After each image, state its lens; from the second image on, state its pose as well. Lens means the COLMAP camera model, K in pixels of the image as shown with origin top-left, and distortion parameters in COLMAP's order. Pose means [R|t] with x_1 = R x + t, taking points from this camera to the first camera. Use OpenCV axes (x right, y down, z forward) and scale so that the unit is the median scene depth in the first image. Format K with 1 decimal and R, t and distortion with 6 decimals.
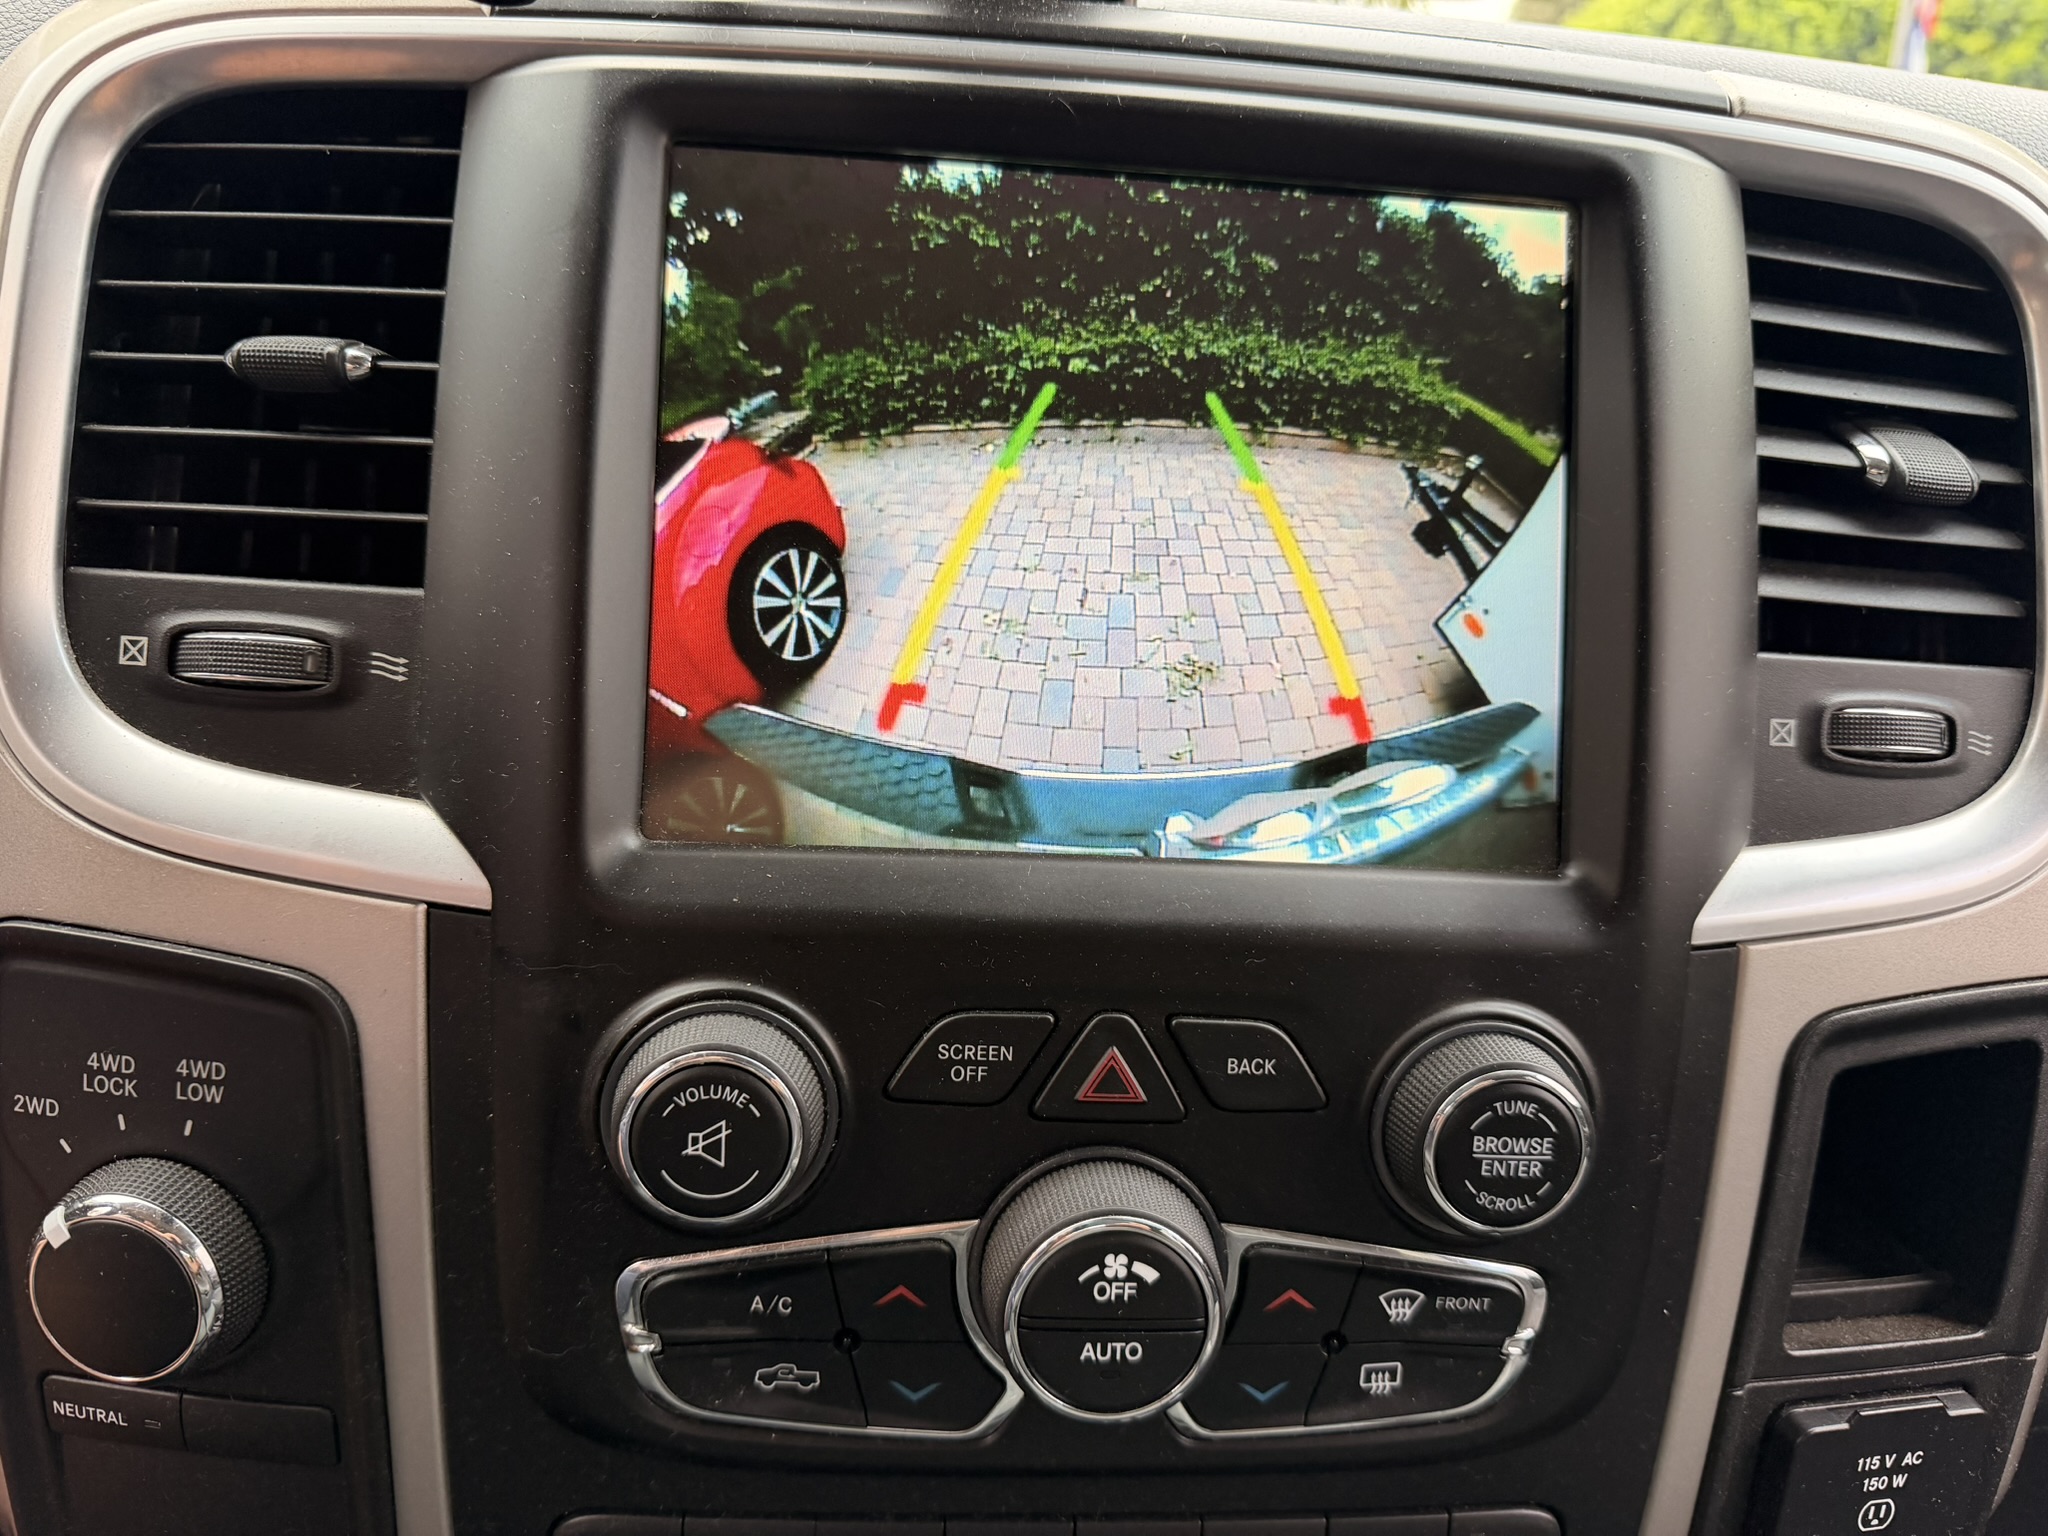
lens RADIAL K [[1423.0, 0, 1012.4], [0, 1423.0, 771.6], [0, 0, 1]] dist [-0.007575, -0.032560]
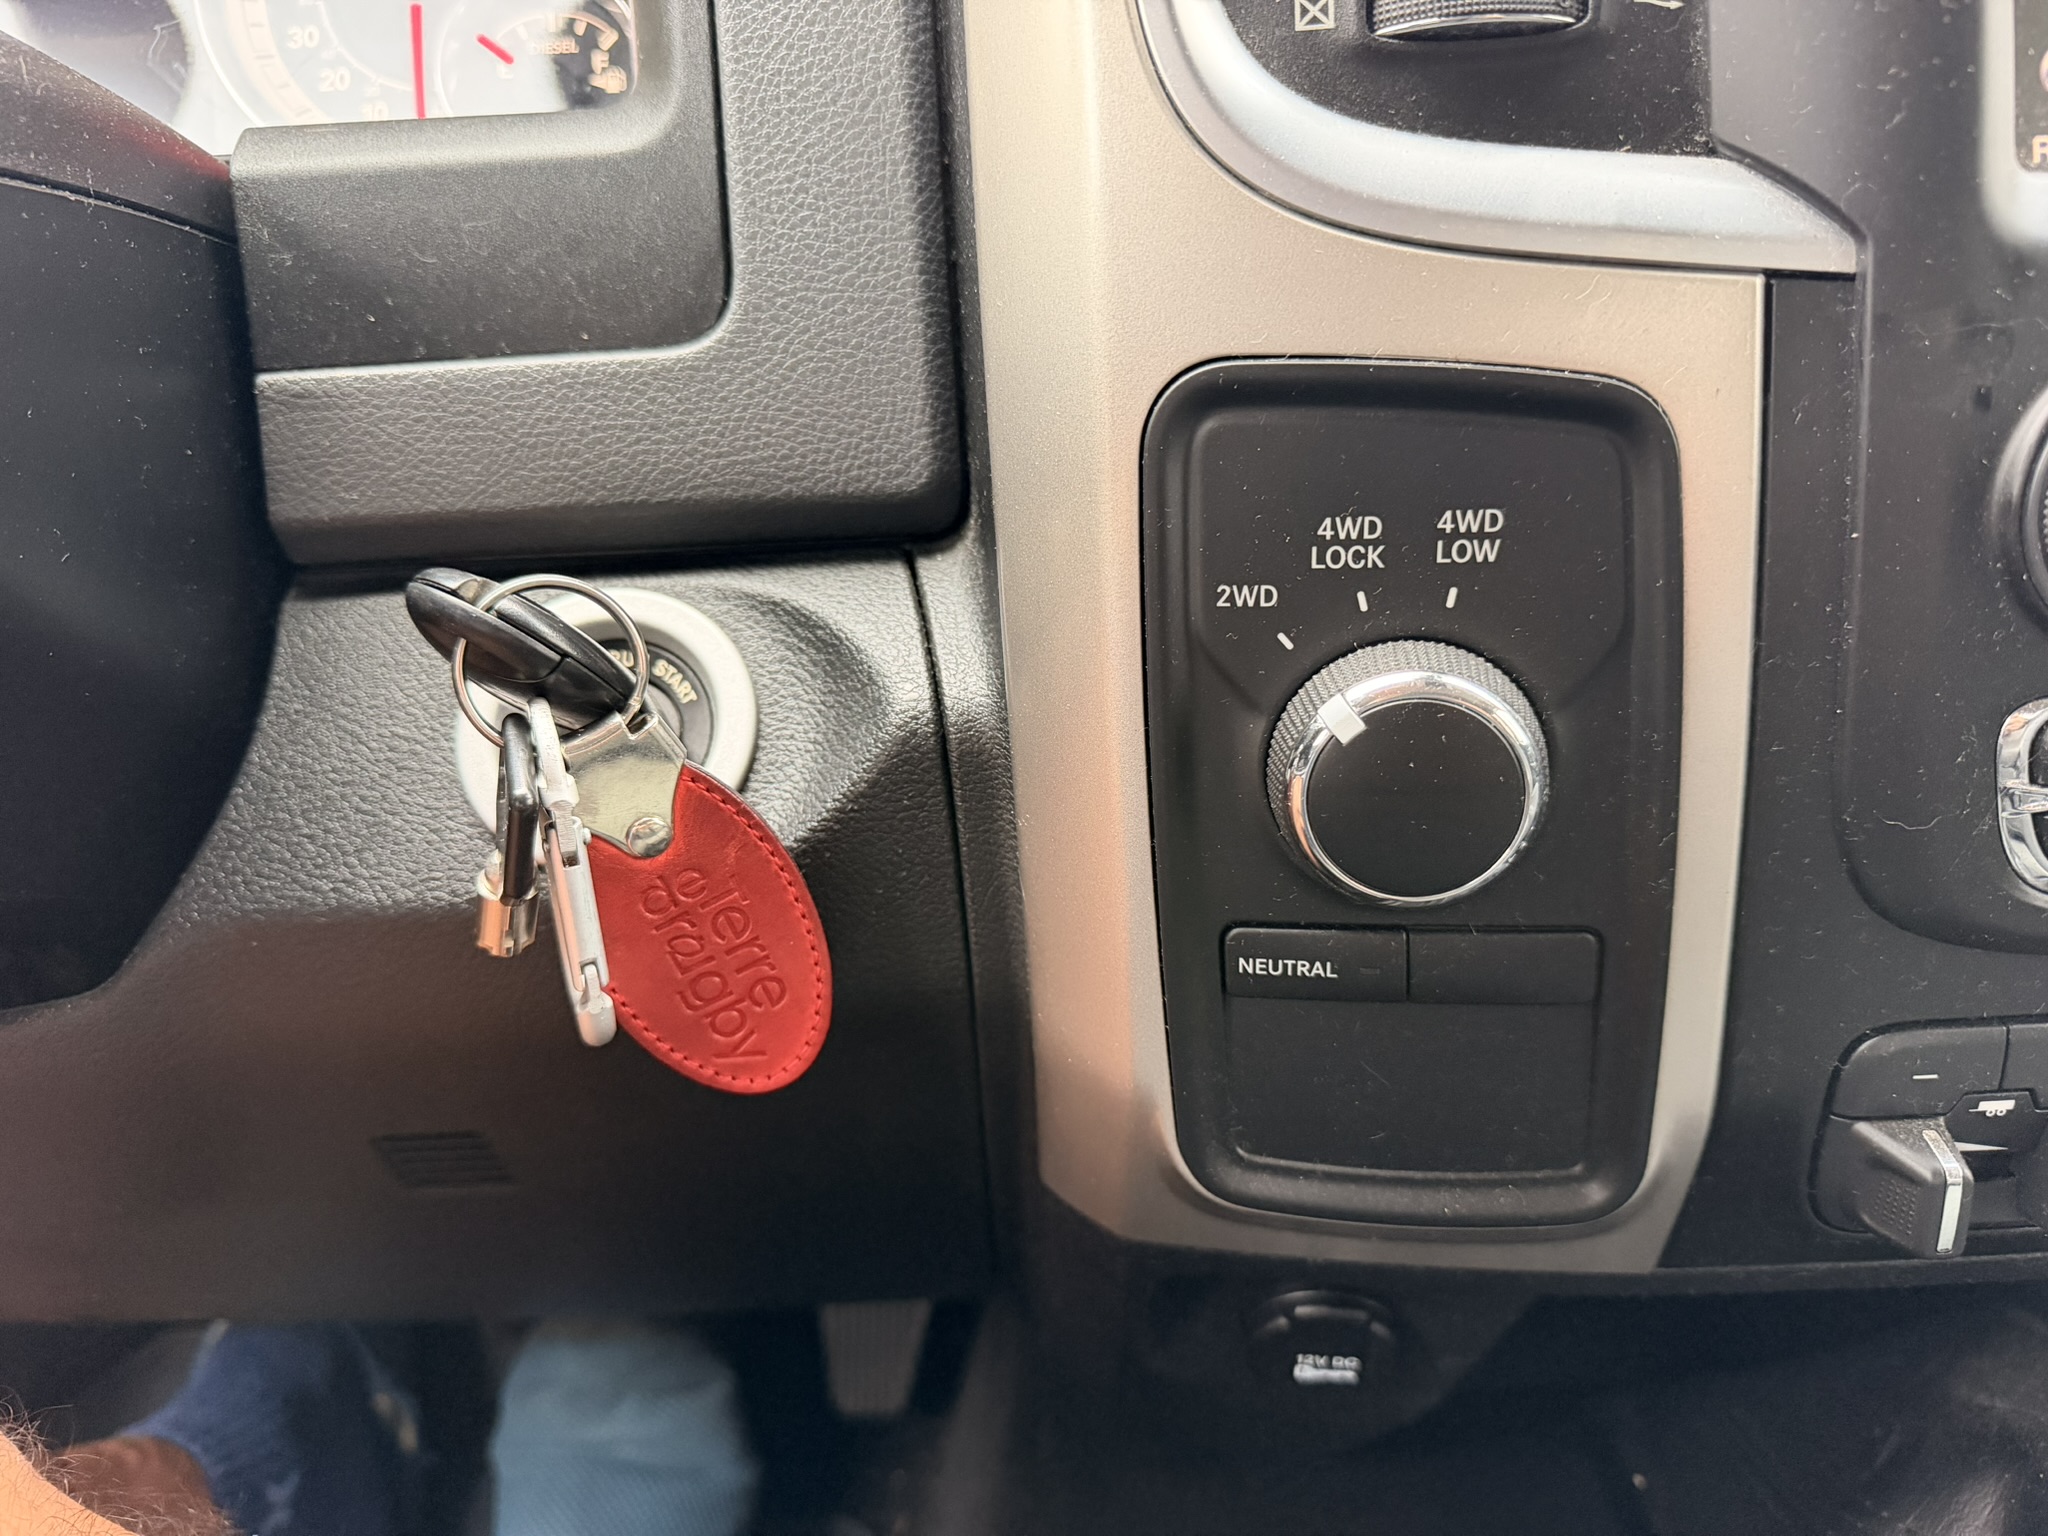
lens RADIAL K [[1480.5, 0, 1017.6], [0, 1480.5, 807.6], [0, 0, 1]] dist [0.003947, -0.092658]
pose [[0.991357, -0.085849, -0.099200, -0.756415], [0.099541, 0.984773, 0.142525, 0.223938], [0.085454, -0.151167, 0.984808, 0.110835]]
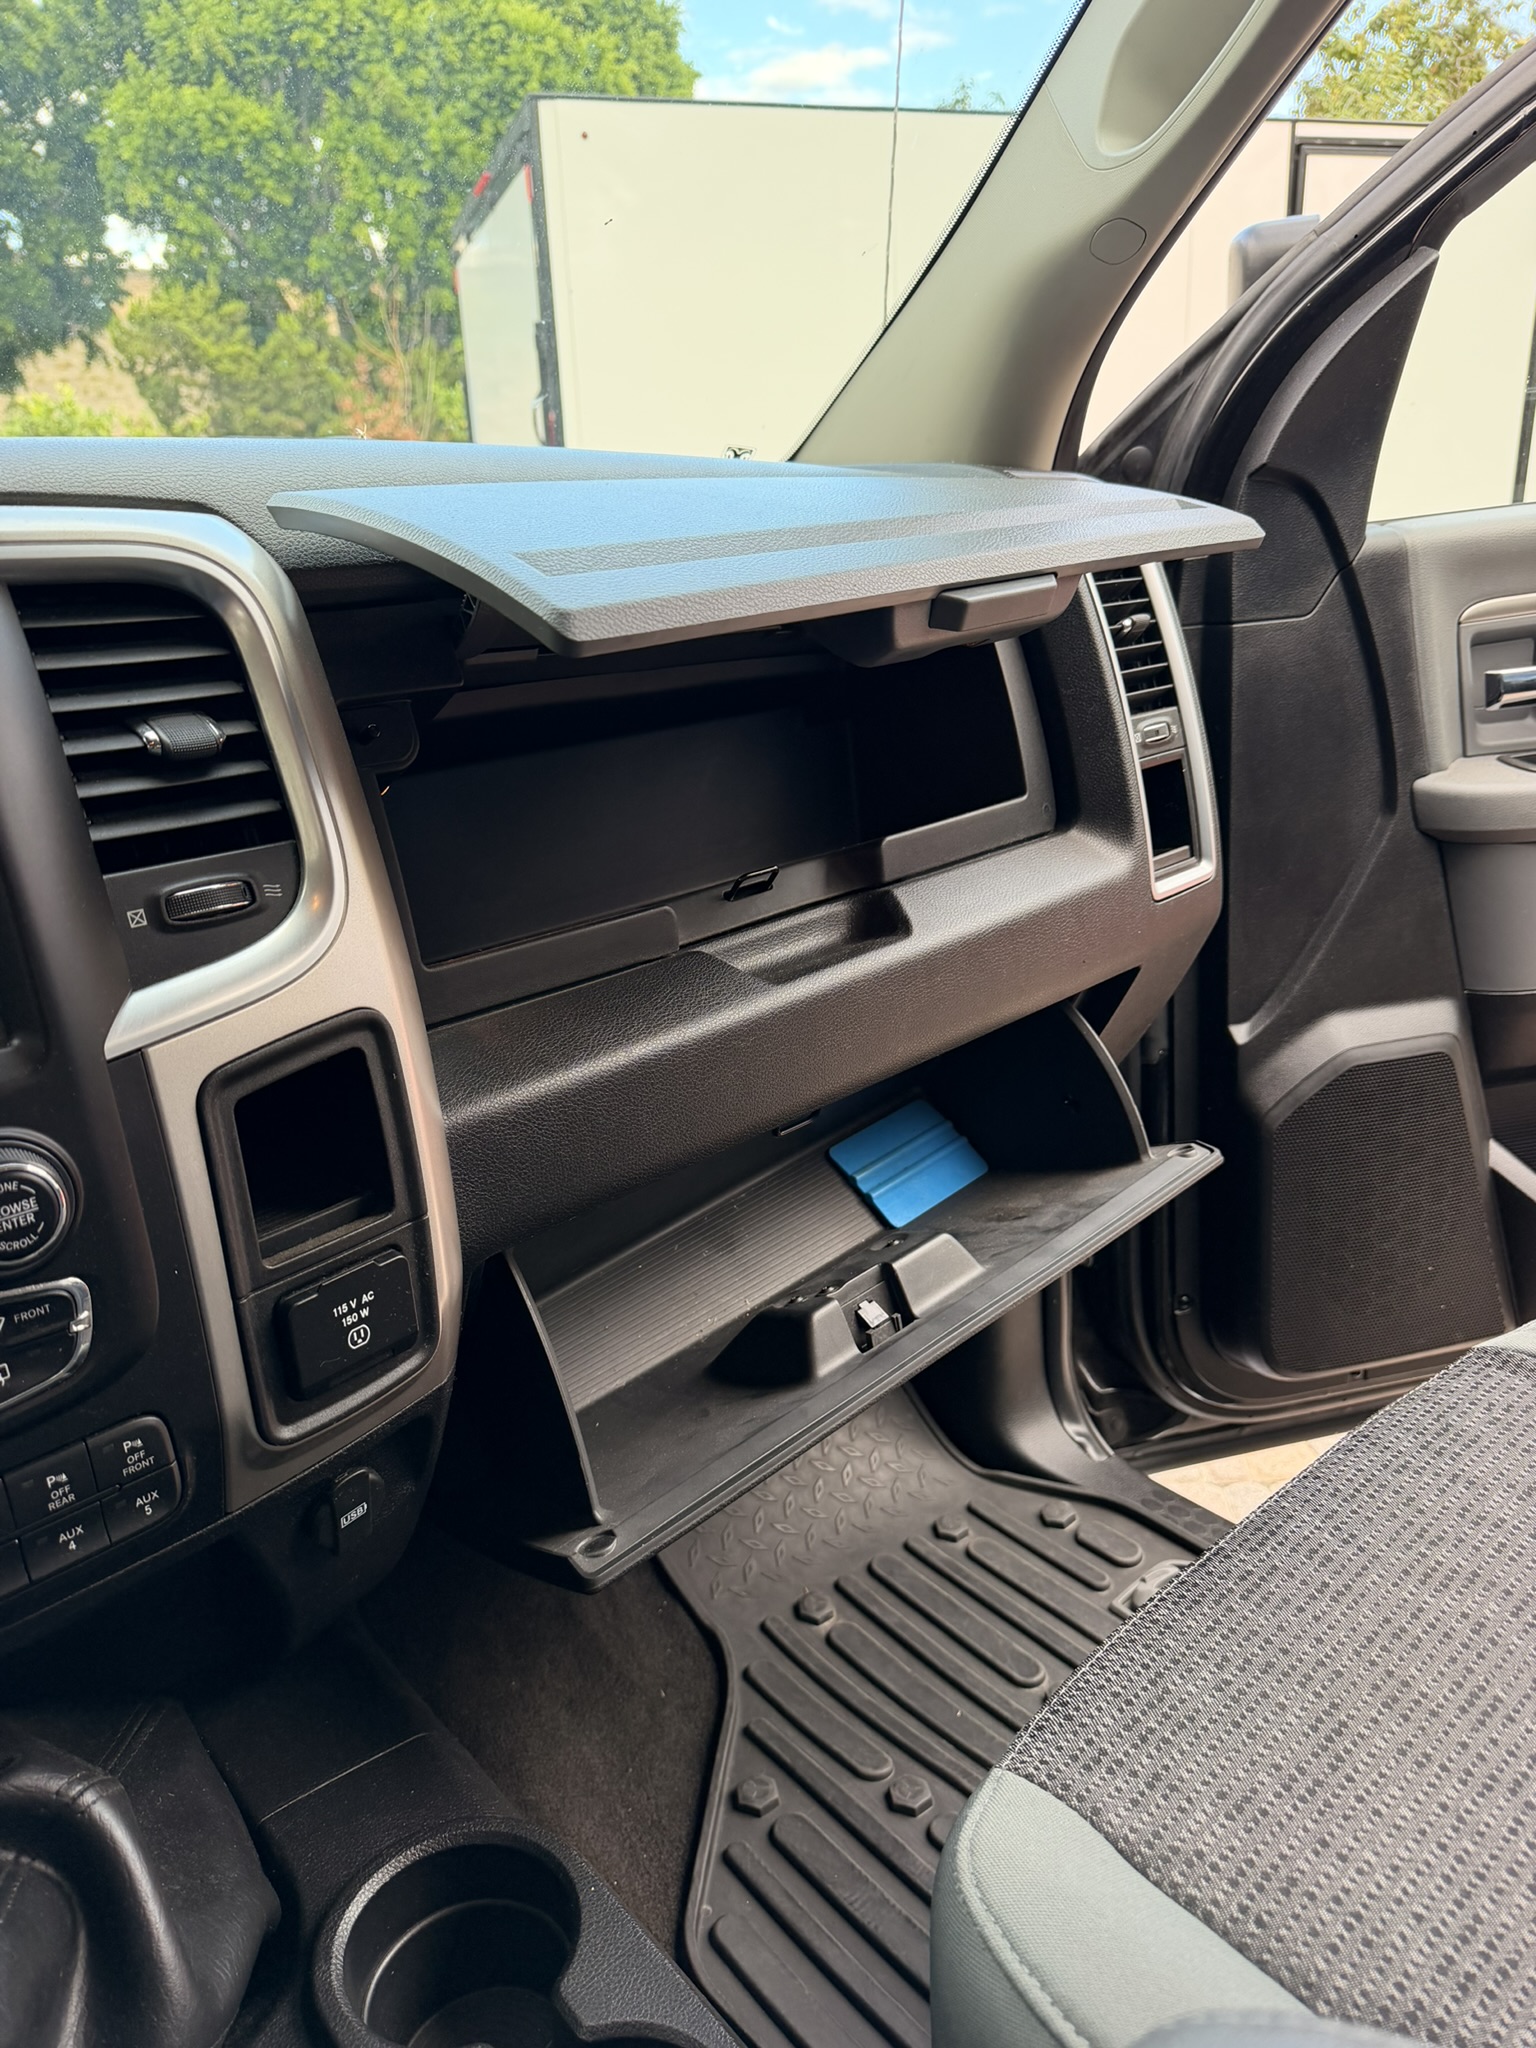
lens RADIAL K [[1462.6, 0, 776.5], [0, 1462.6, 1019.2], [0, 0, 1]] dist [-0.001366, -0.005882]
pose [[0.787720, -0.299276, 0.538452, 0.194629], [0.256074, 0.954044, 0.155646, 0.011280], [-0.560288, 0.015278, 0.828157, -0.902224]]
